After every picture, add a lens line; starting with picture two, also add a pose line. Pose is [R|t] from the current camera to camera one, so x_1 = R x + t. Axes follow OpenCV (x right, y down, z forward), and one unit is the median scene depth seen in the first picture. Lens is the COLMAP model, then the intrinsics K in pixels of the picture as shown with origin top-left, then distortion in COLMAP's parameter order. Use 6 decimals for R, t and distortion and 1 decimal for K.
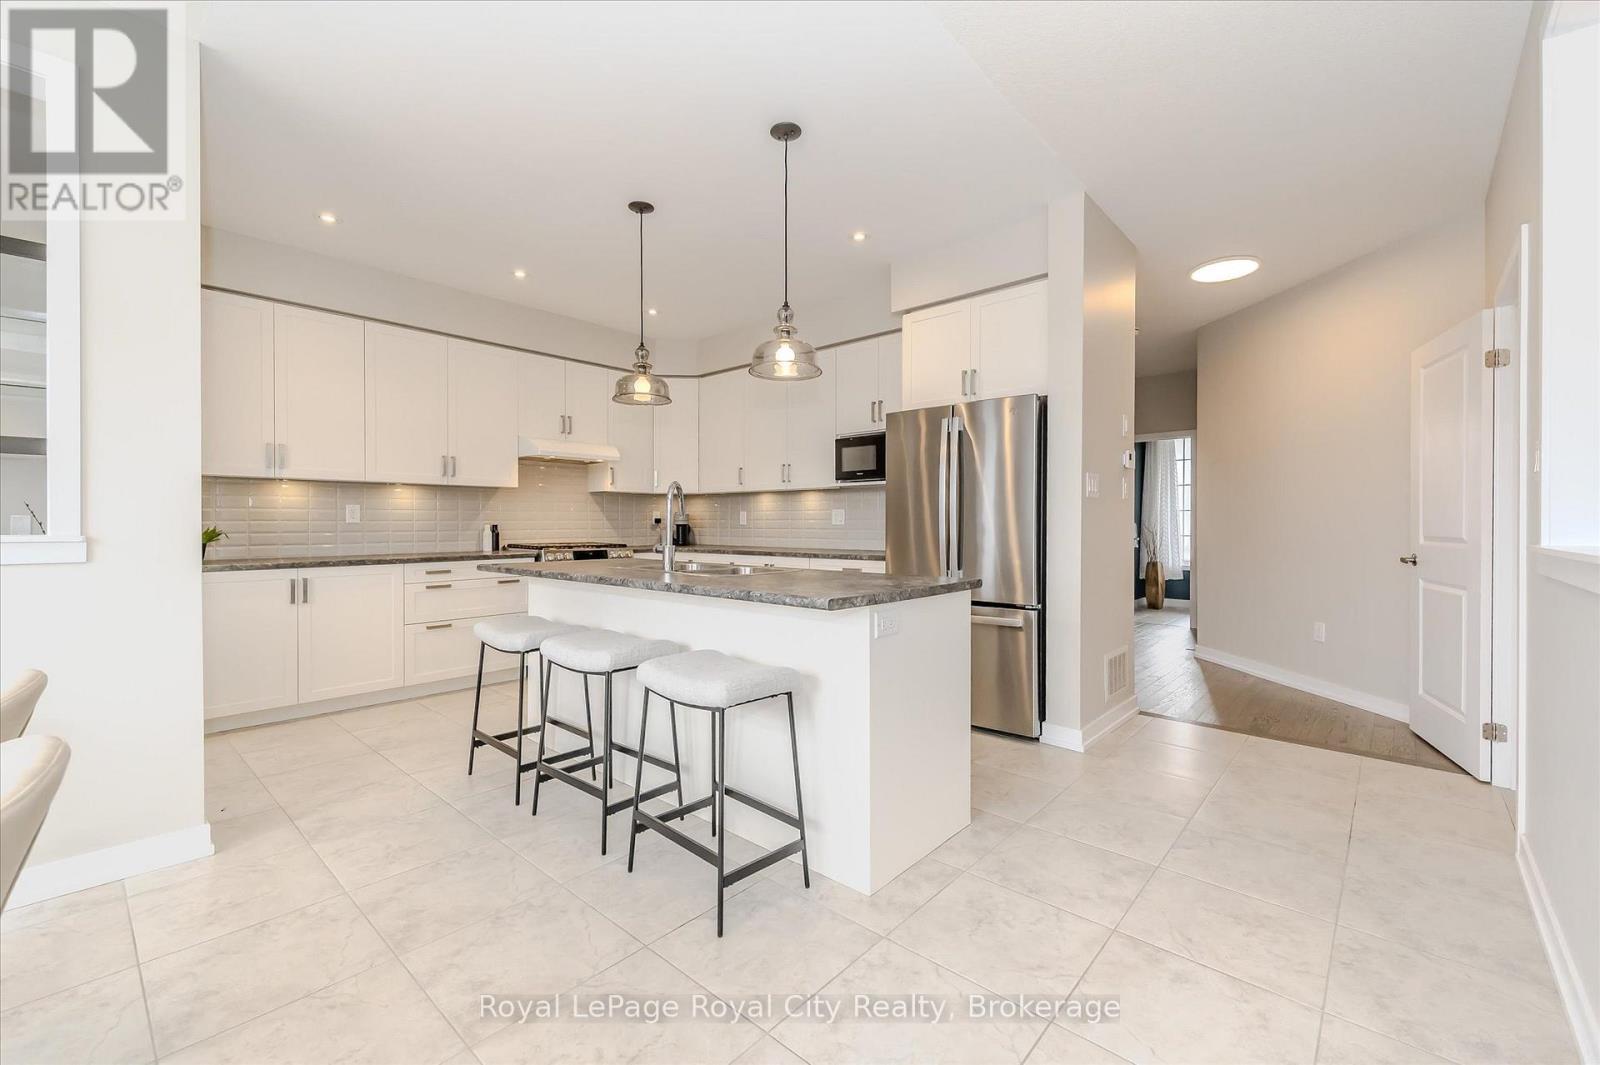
lens RADIAL K [[668.6, 0, 780.3], [0, 668.6, 530.1], [0, 0, 1]] dist [0.019305, -0.002227]
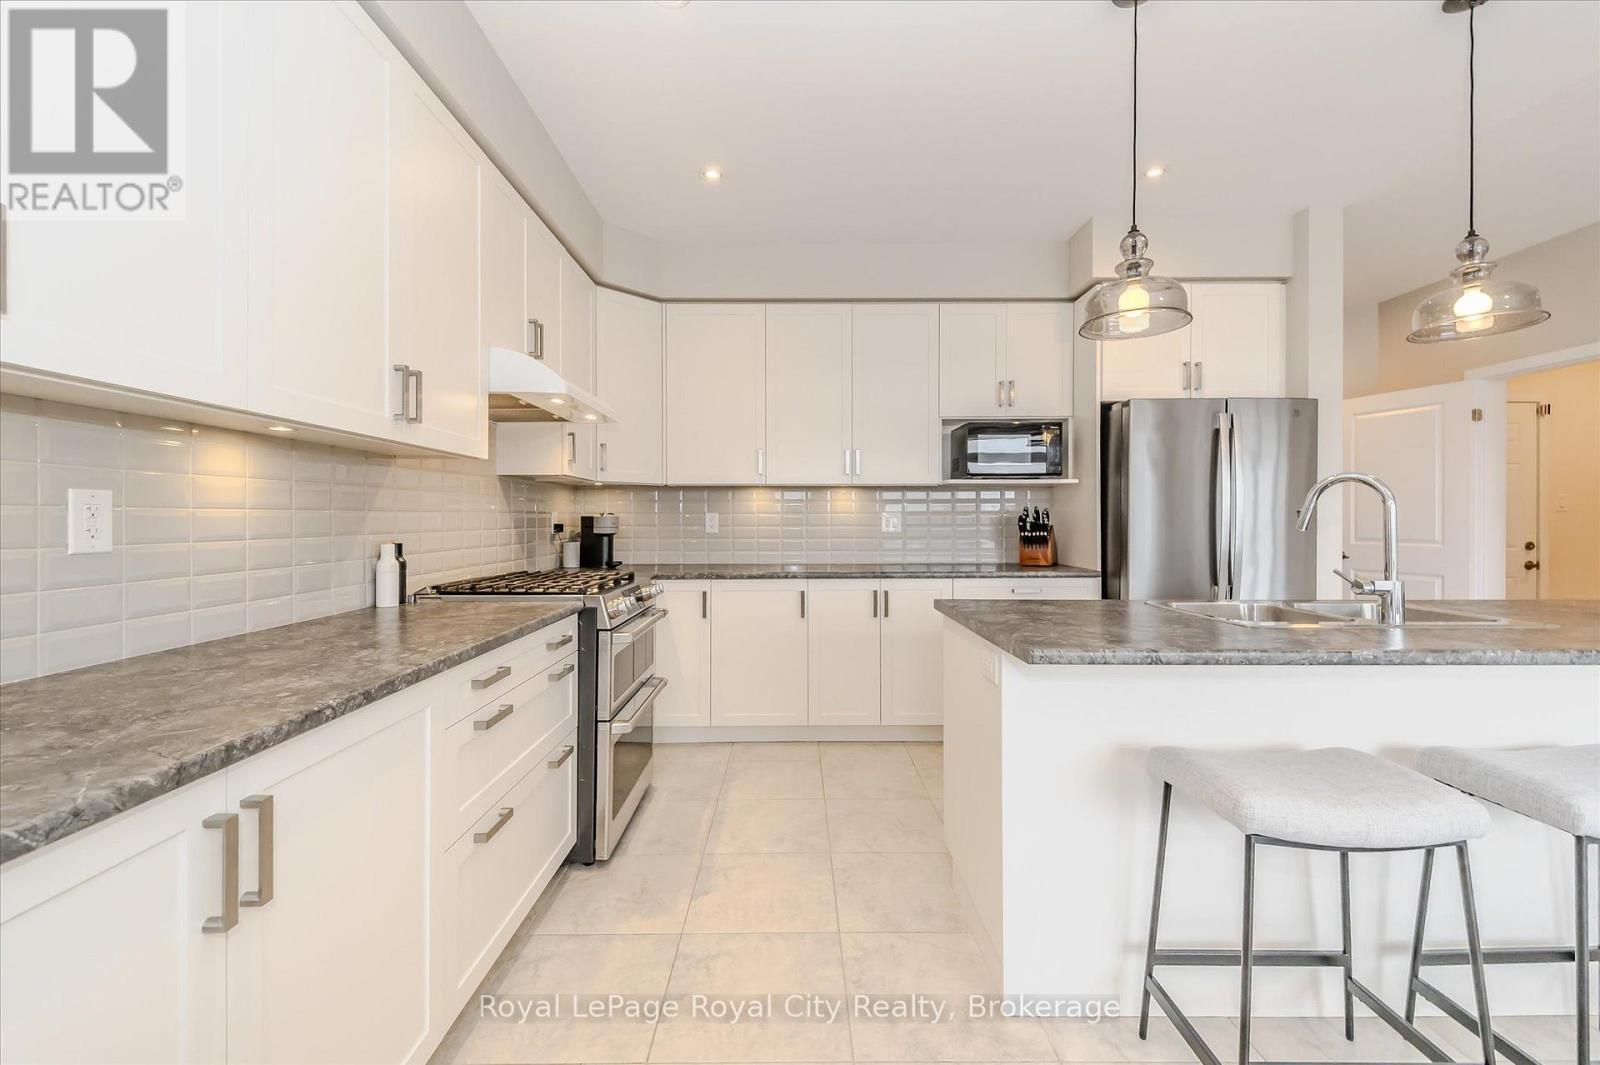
lens RADIAL K [[668.6, 0, 803.4], [0, 668.6, 518.7], [0, 0, 1]] dist [0.019305, -0.002227]
pose [[0.727813, -0.000534, 0.685775, -0.564144], [0.009762, 0.999906, -0.009582, -0.018216], [-0.685706, 0.013669, 0.727750, 0.545114]]
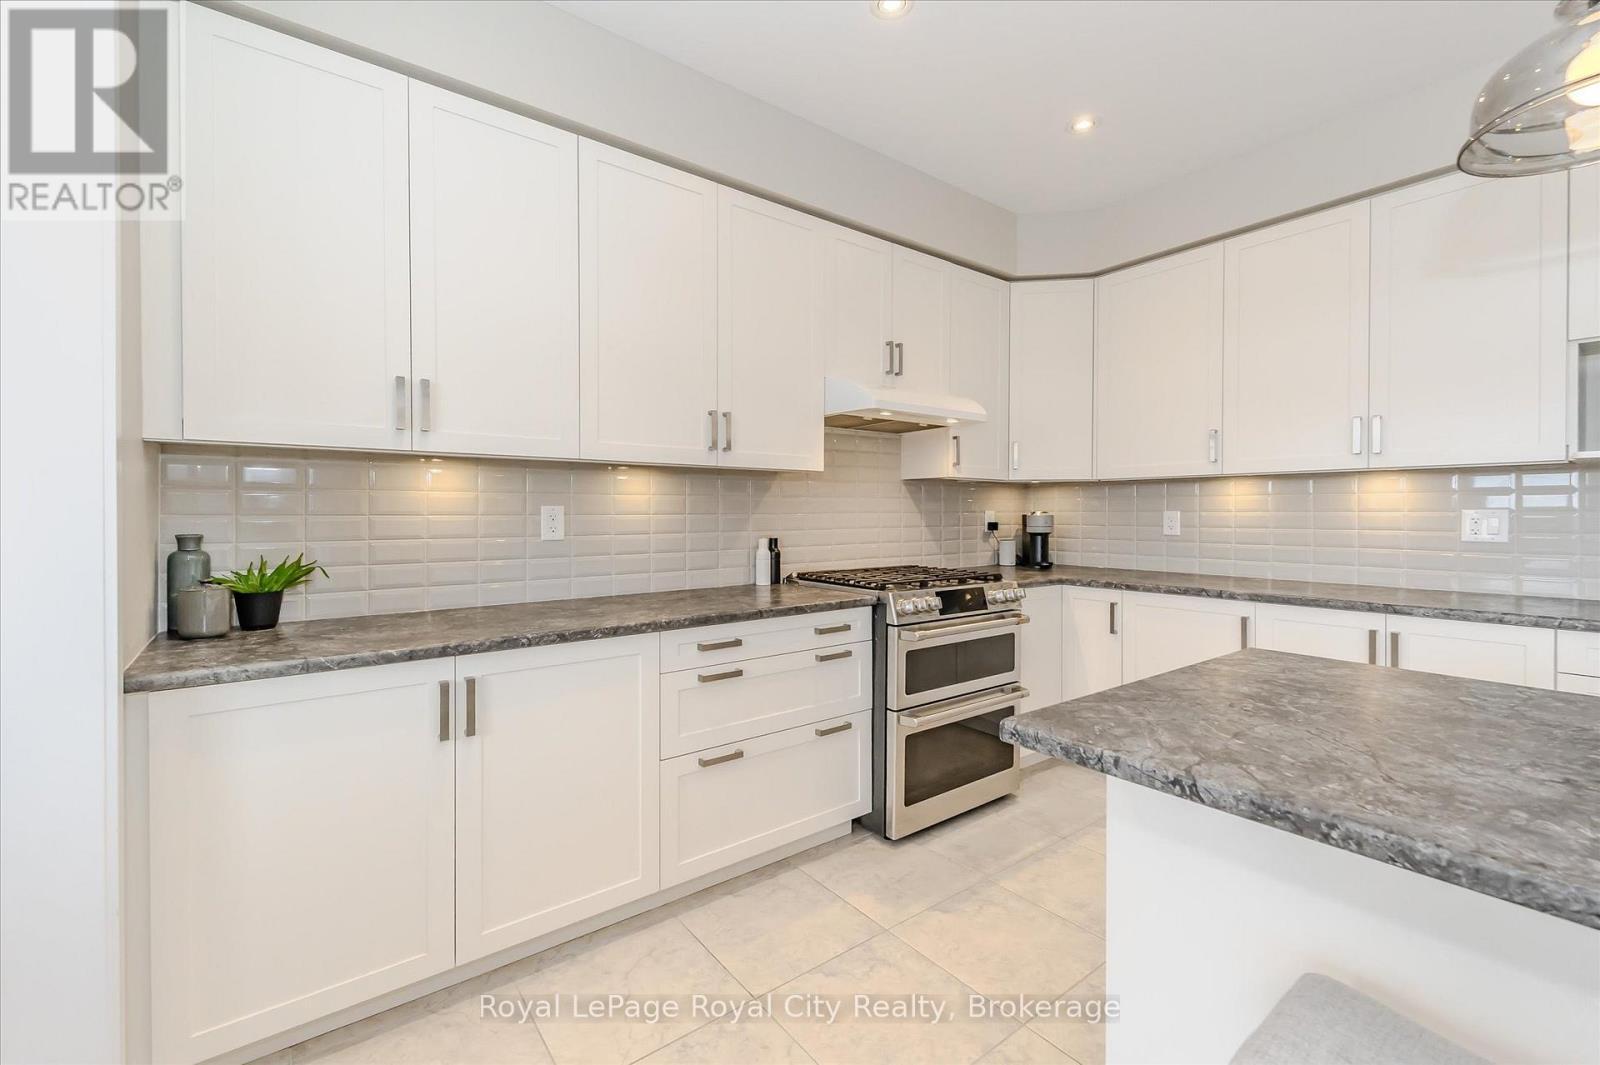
lens RADIAL K [[668.6, 0, 801.8], [0, 668.6, 518.8], [0, 0, 1]] dist [0.019305, -0.002227]
pose [[0.987089, -0.000122, -0.160174, -0.335527], [-0.000374, 0.999995, -0.003072, -0.024253], [0.160174, 0.003092, 0.987084, 0.479581]]
